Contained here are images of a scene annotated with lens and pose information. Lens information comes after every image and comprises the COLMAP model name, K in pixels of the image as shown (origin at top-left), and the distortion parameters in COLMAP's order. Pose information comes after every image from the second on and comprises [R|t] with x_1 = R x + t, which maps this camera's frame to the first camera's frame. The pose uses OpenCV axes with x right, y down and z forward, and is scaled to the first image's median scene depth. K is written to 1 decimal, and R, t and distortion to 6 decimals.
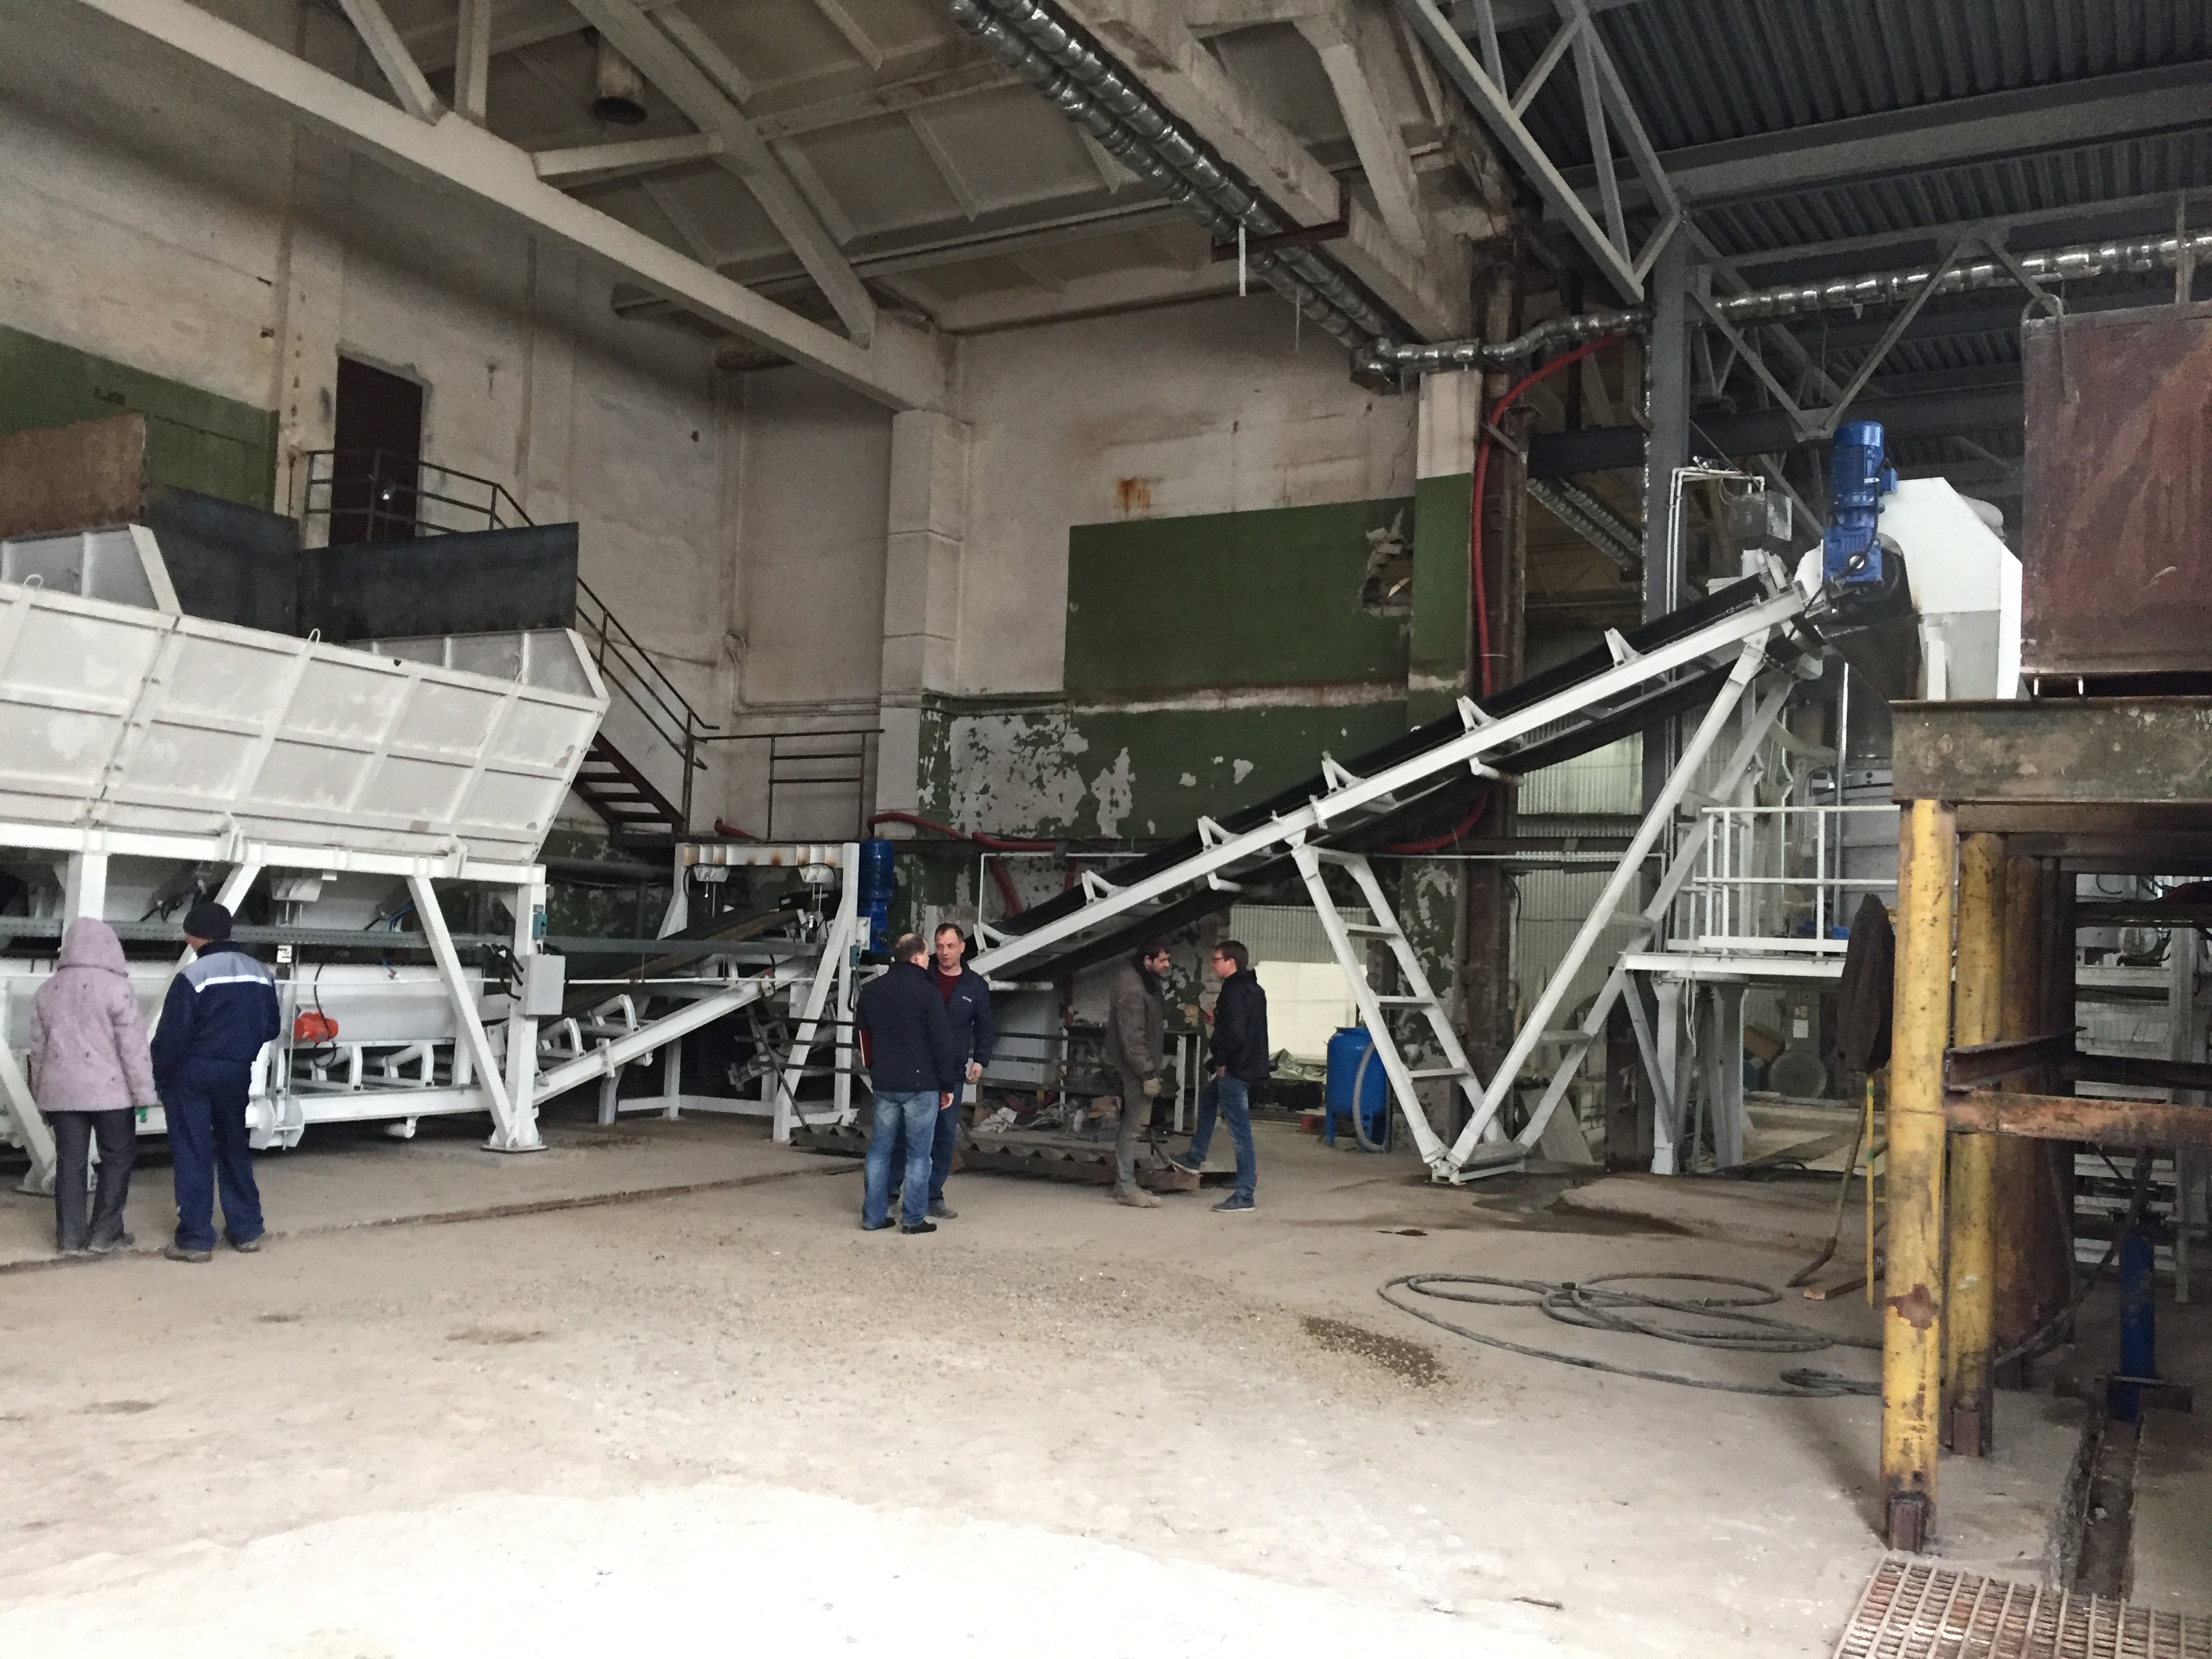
lens RADIAL K [[1875.4, 0, 1112.6], [0, 1875.4, 834.4], [0, 0, 1]] dist [0.047626, -0.004412]
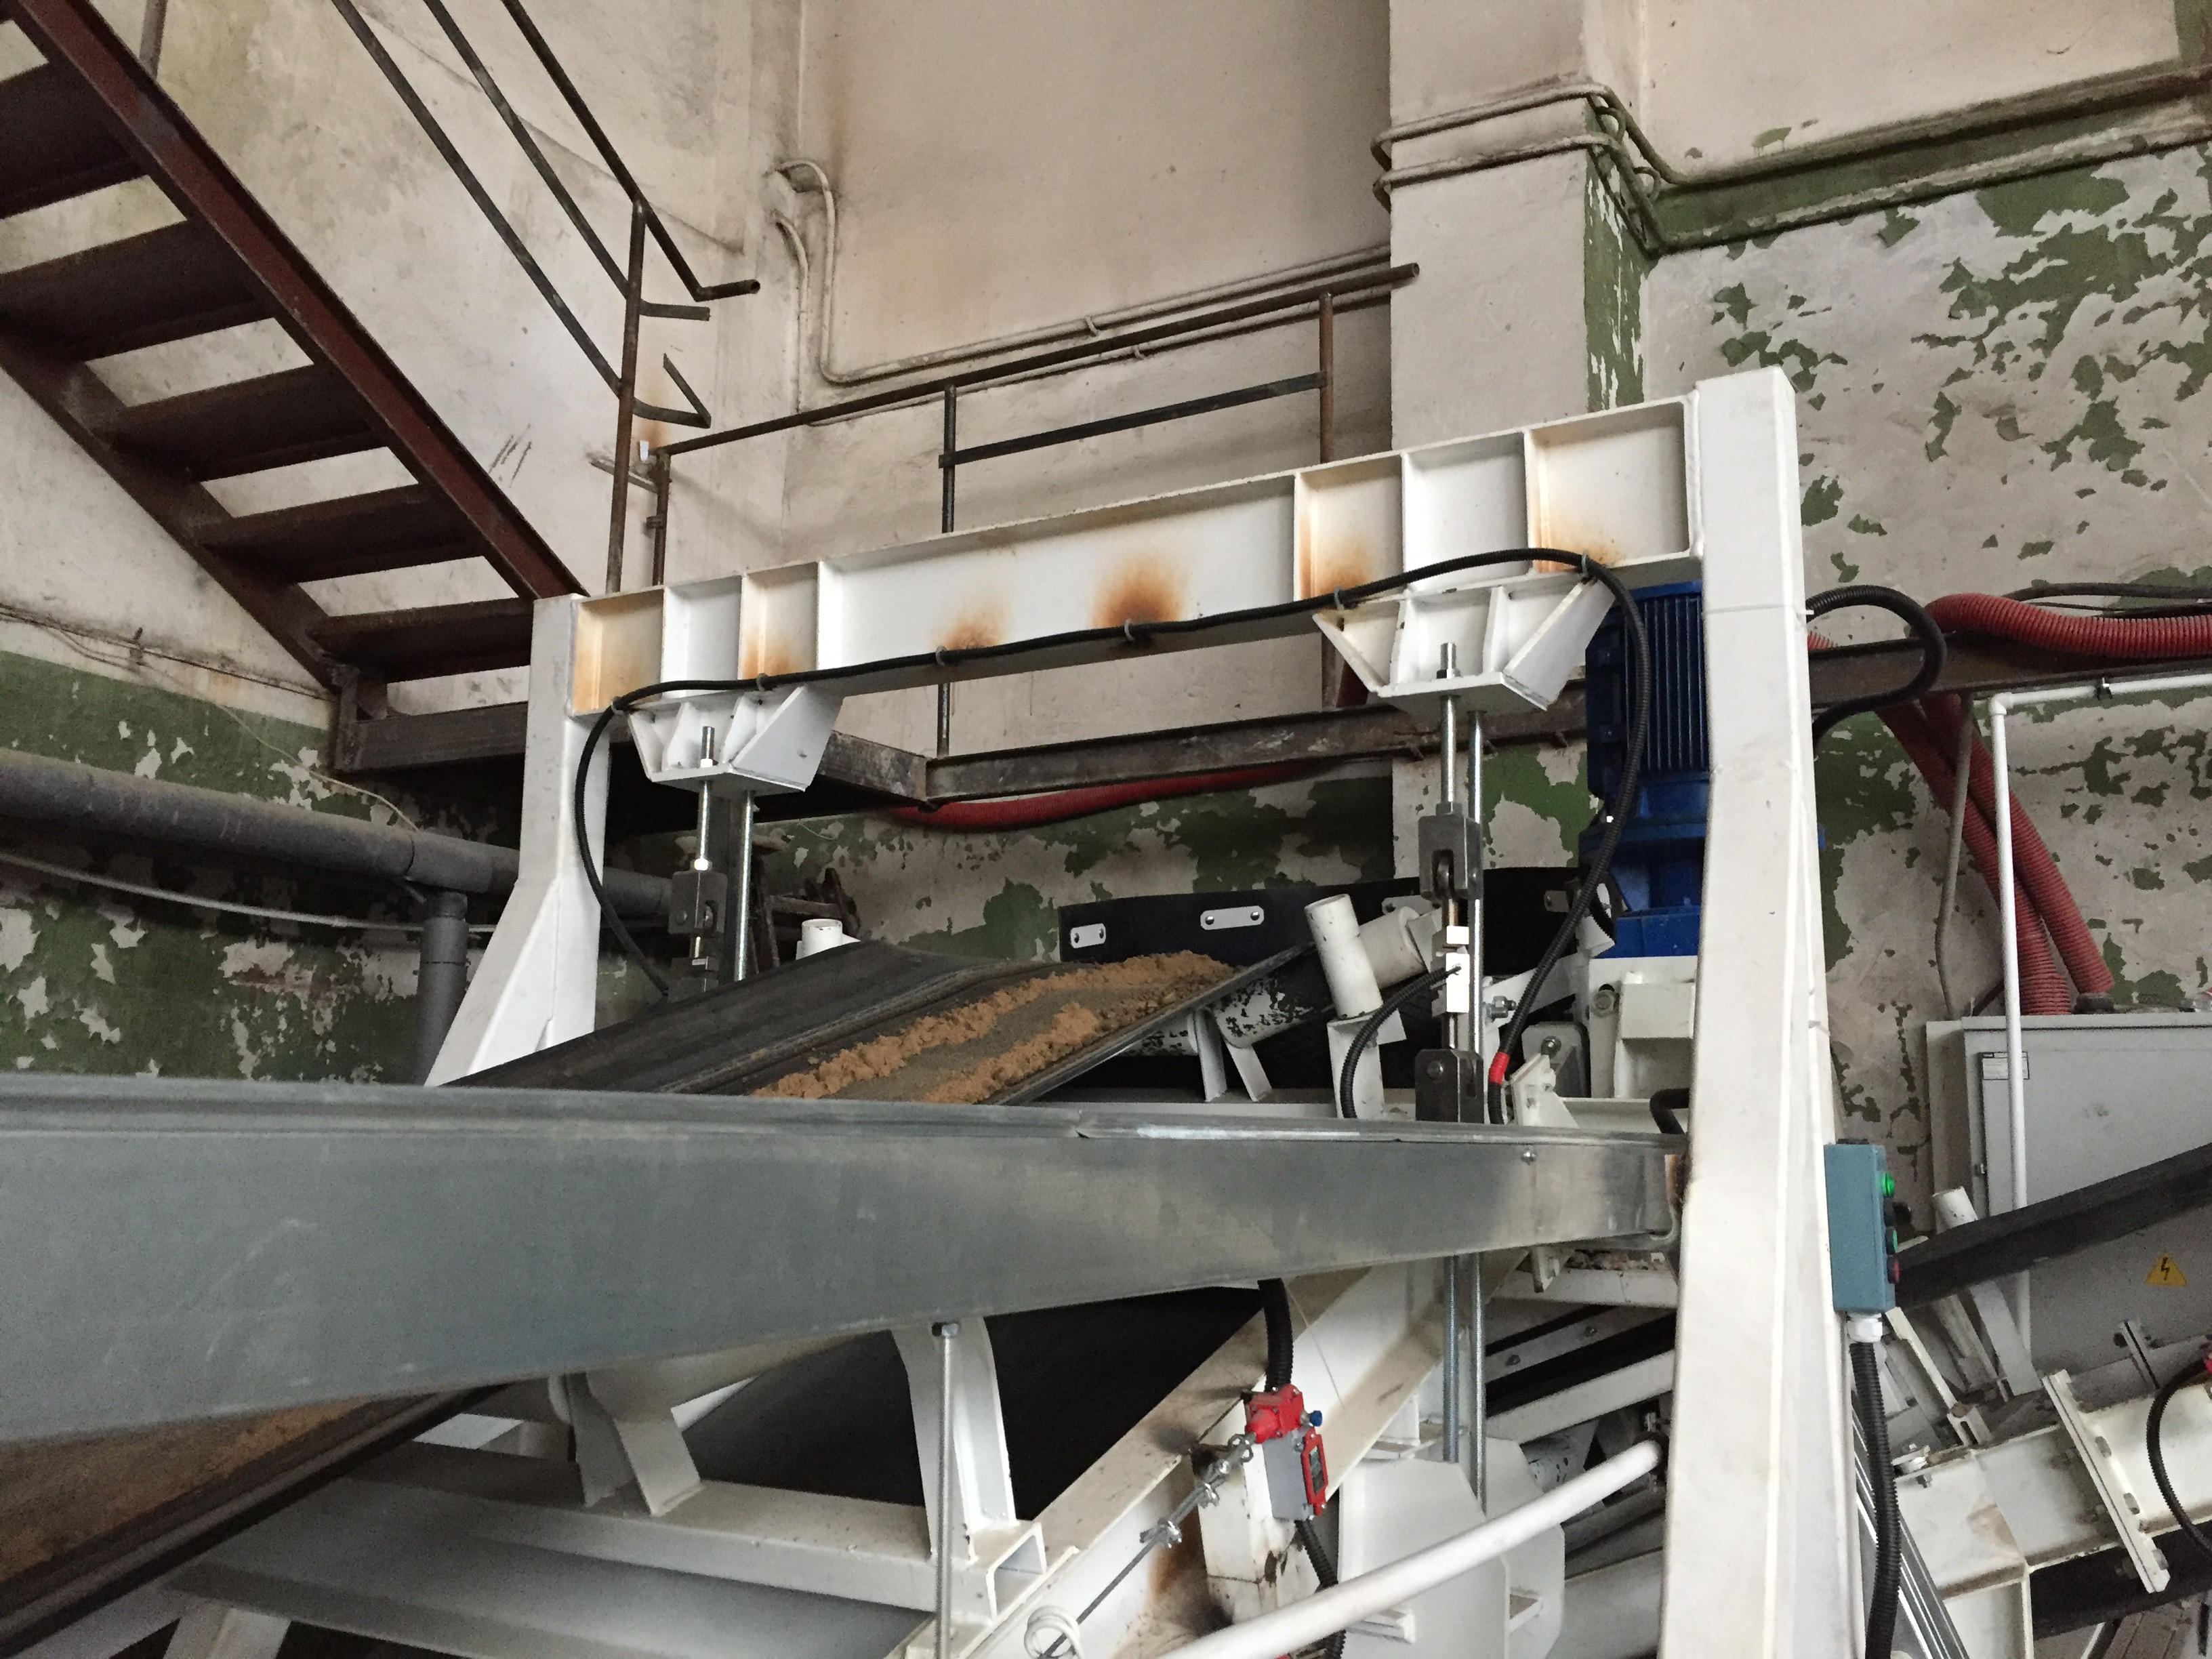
lens RADIAL K [[1851.6, 0, 1107.0], [0, 1851.6, 828.0], [0, 0, 1]] dist [0.089177, -0.107384]
pose [[0.999677, -0.024204, -0.007757, -0.163860], [0.023237, 0.993988, -0.106995, 0.044186], [0.010300, 0.106780, 0.994229, 0.766140]]
